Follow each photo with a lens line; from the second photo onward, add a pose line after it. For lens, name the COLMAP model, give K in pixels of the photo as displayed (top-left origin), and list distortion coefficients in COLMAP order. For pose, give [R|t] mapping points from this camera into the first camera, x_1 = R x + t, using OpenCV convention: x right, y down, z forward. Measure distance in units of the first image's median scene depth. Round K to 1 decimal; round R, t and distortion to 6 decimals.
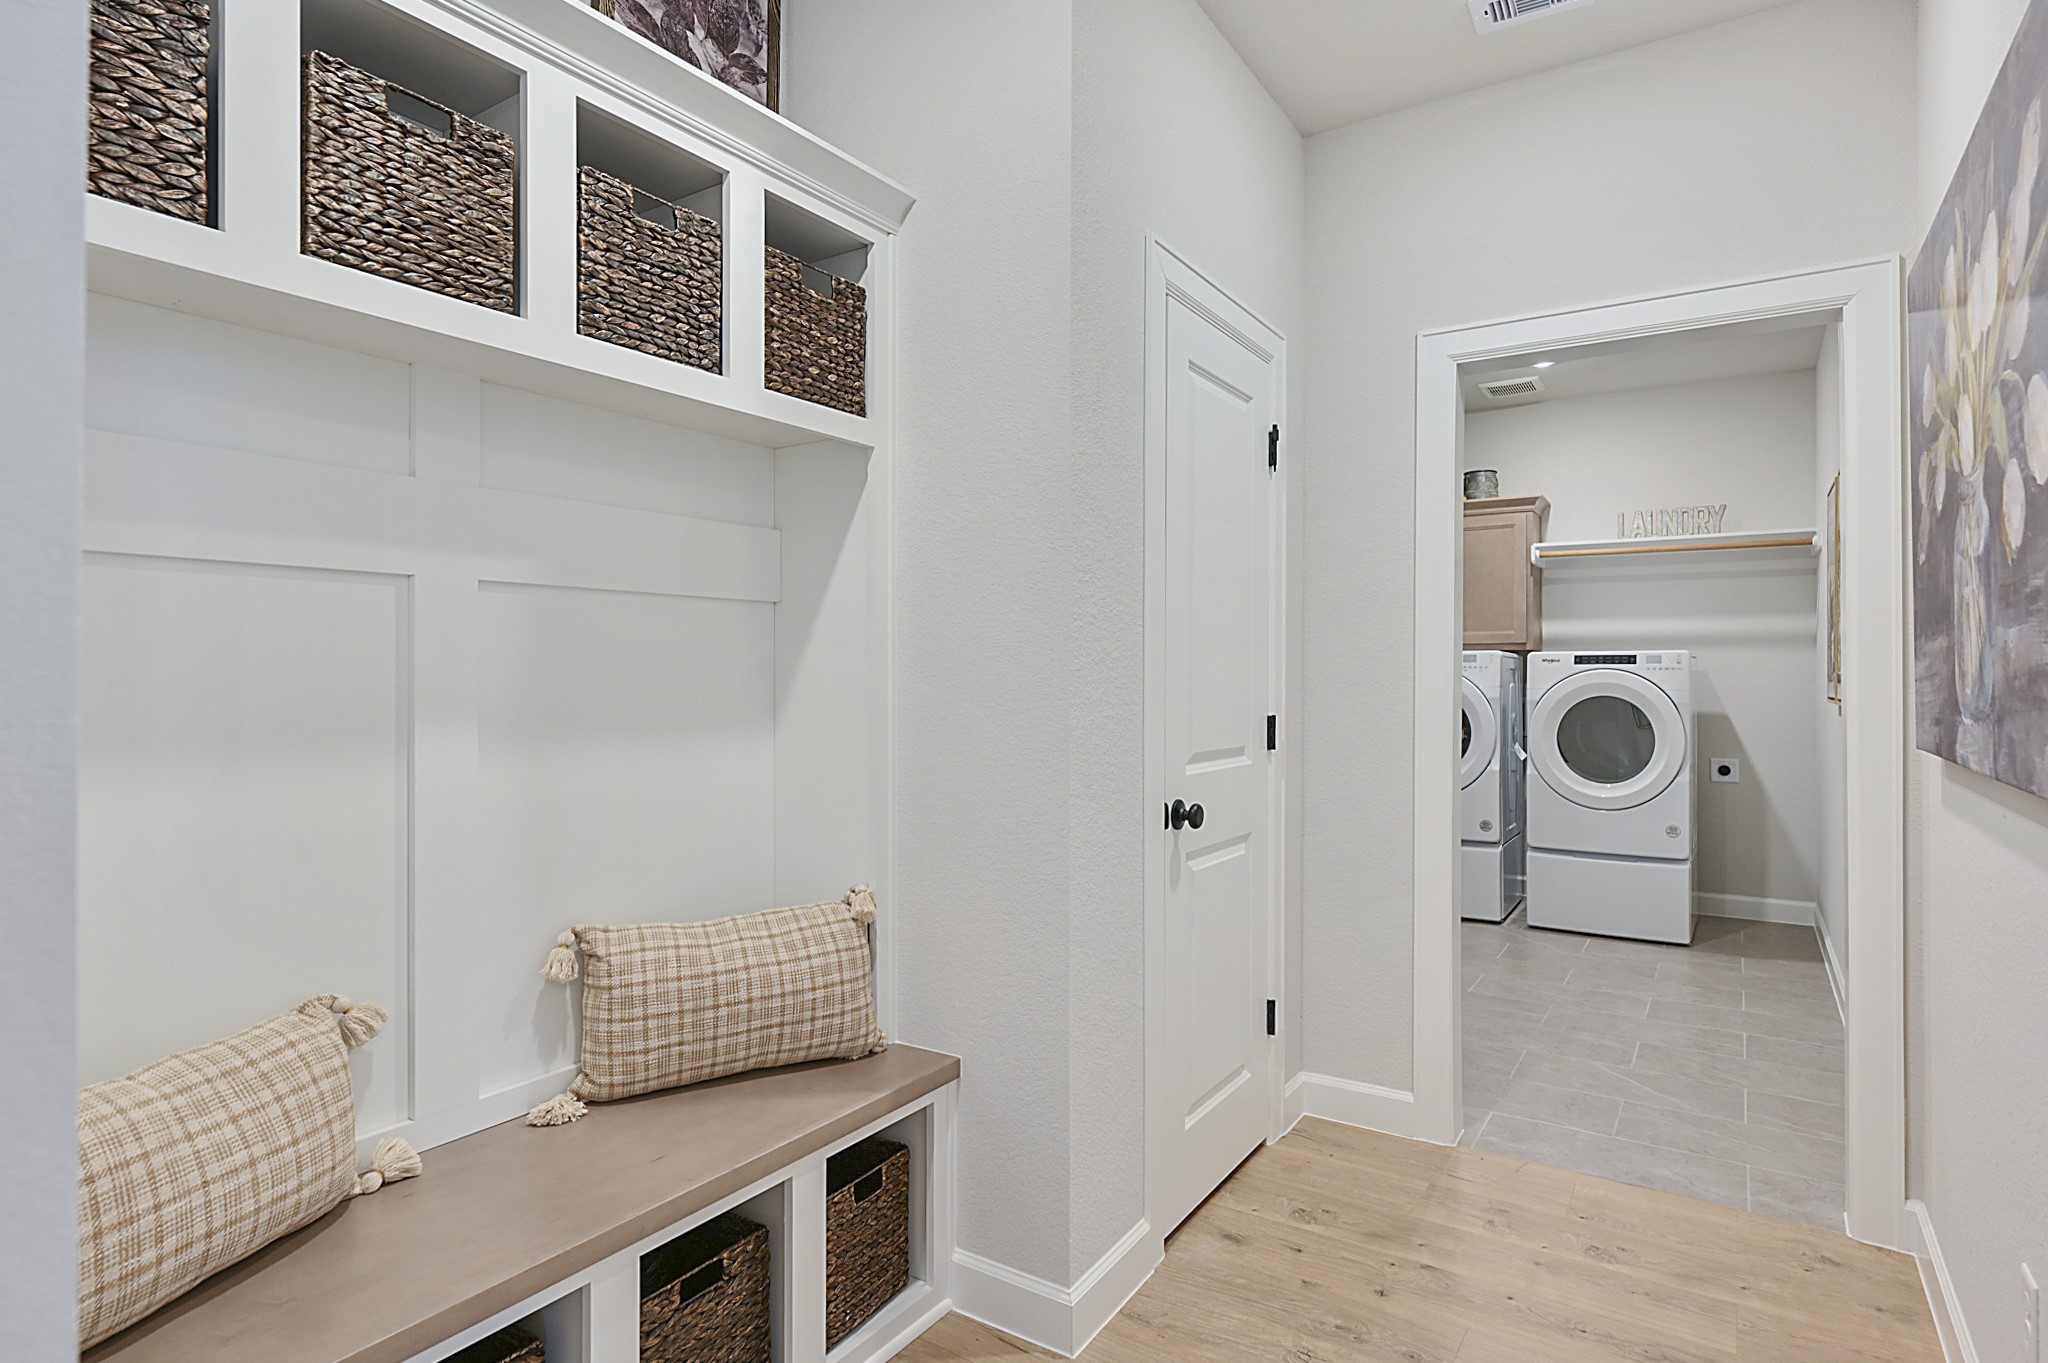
lens RADIAL K [[1071.3, 0, 1032.9], [0, 1071.3, 677.2], [0, 0, 1]] dist [-0.001427, 0.000068]
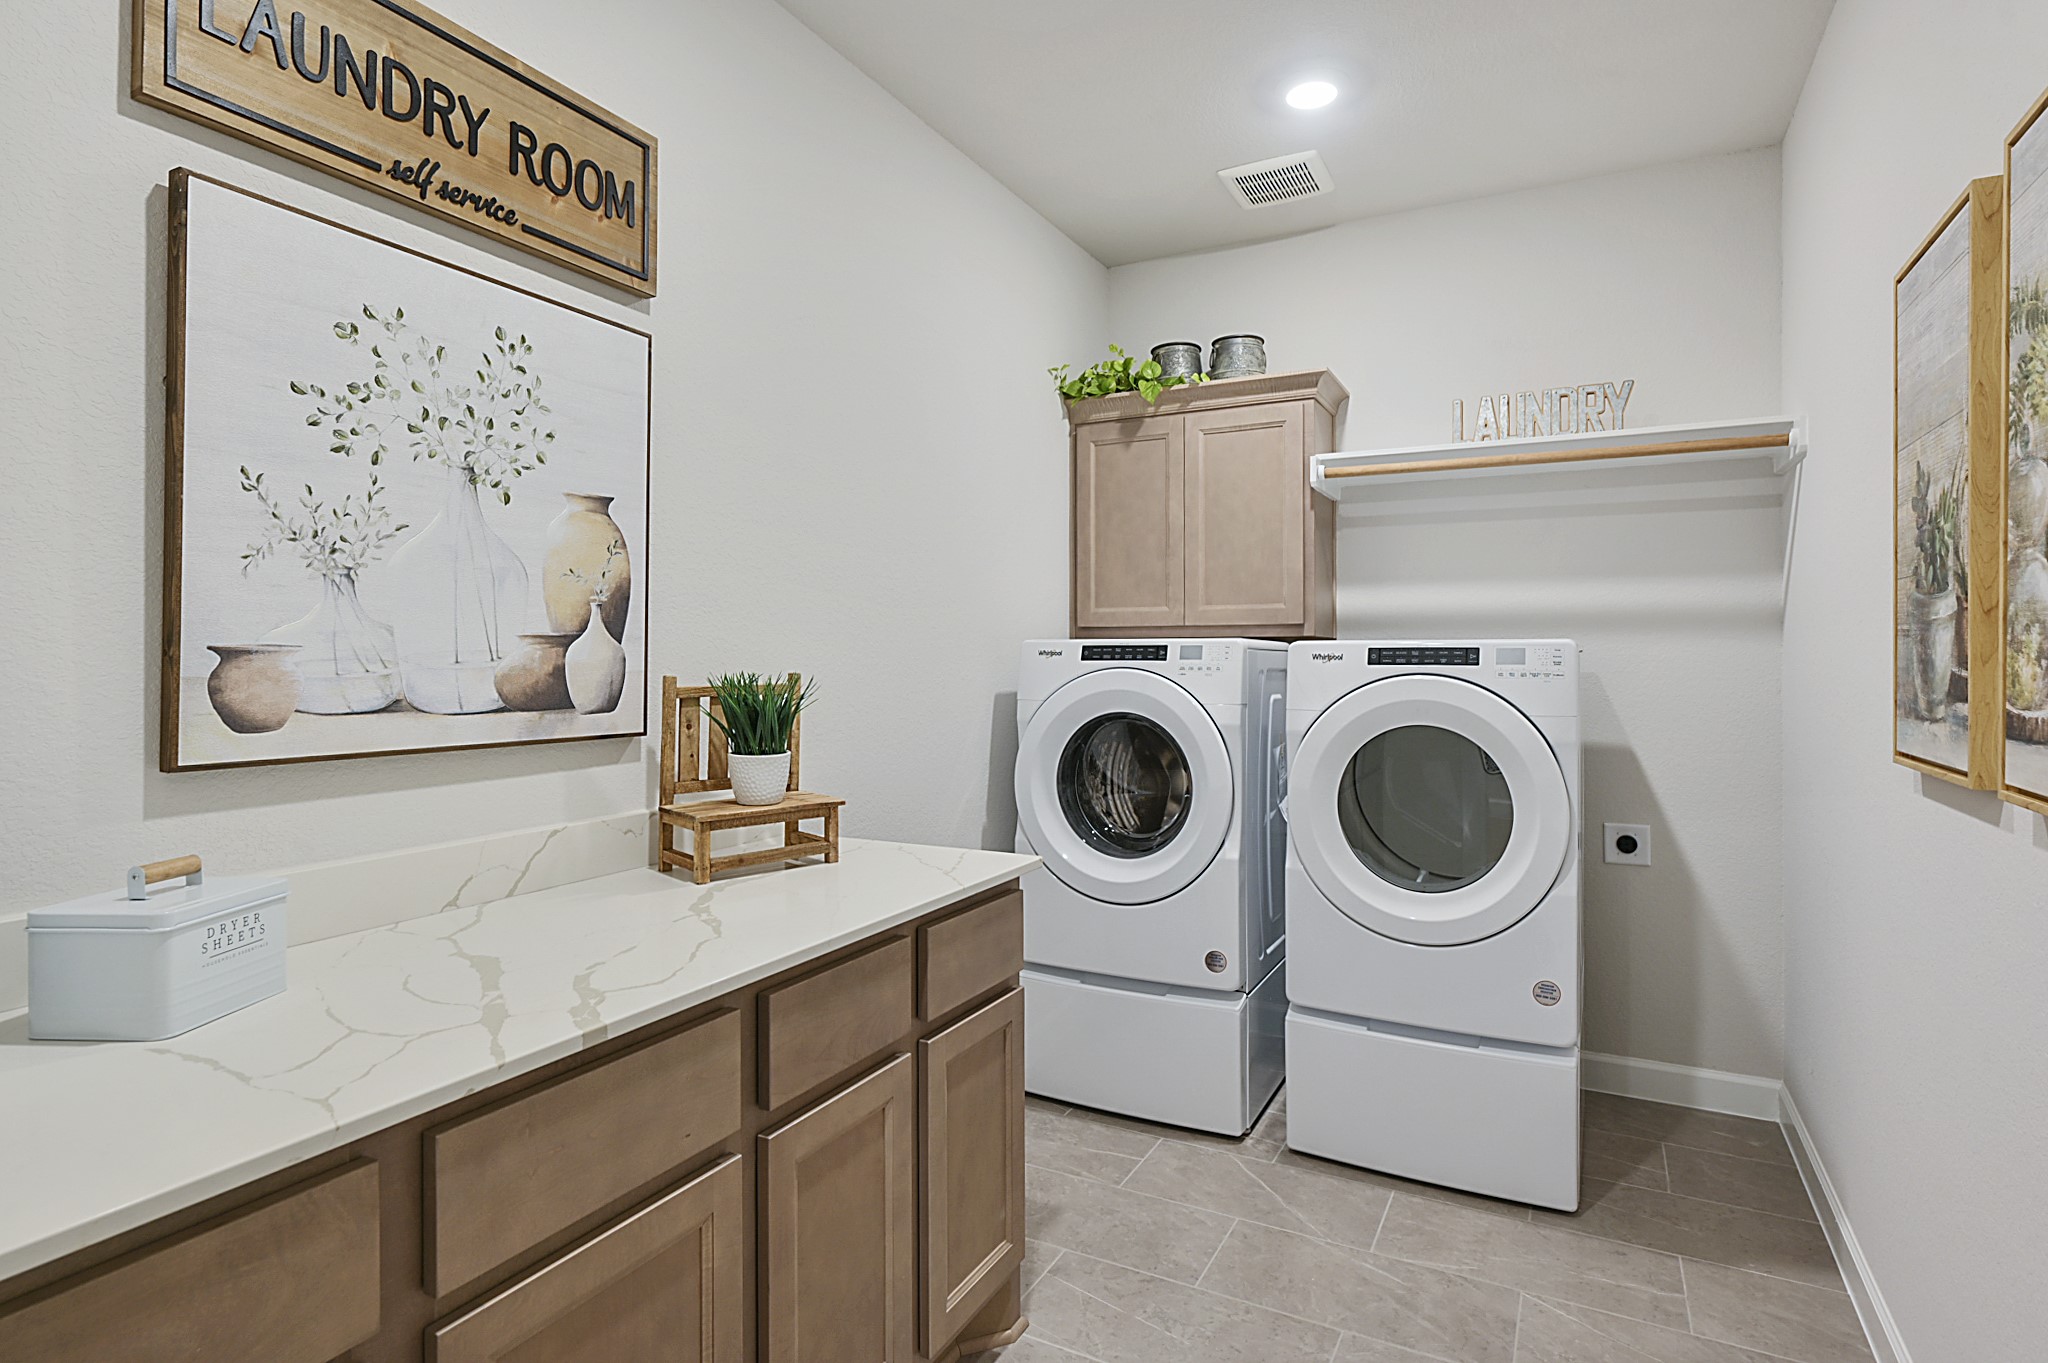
lens RADIAL K [[1071.3, 0, 1015.4], [0, 1071.3, 669.8], [0, 0, 1]] dist [-0.001427, 0.000068]
pose [[0.995955, -0.003868, 0.089767, 0.273782], [0.002915, 0.999938, 0.010746, -0.015227], [-0.089803, -0.010441, 0.995905, 0.469914]]
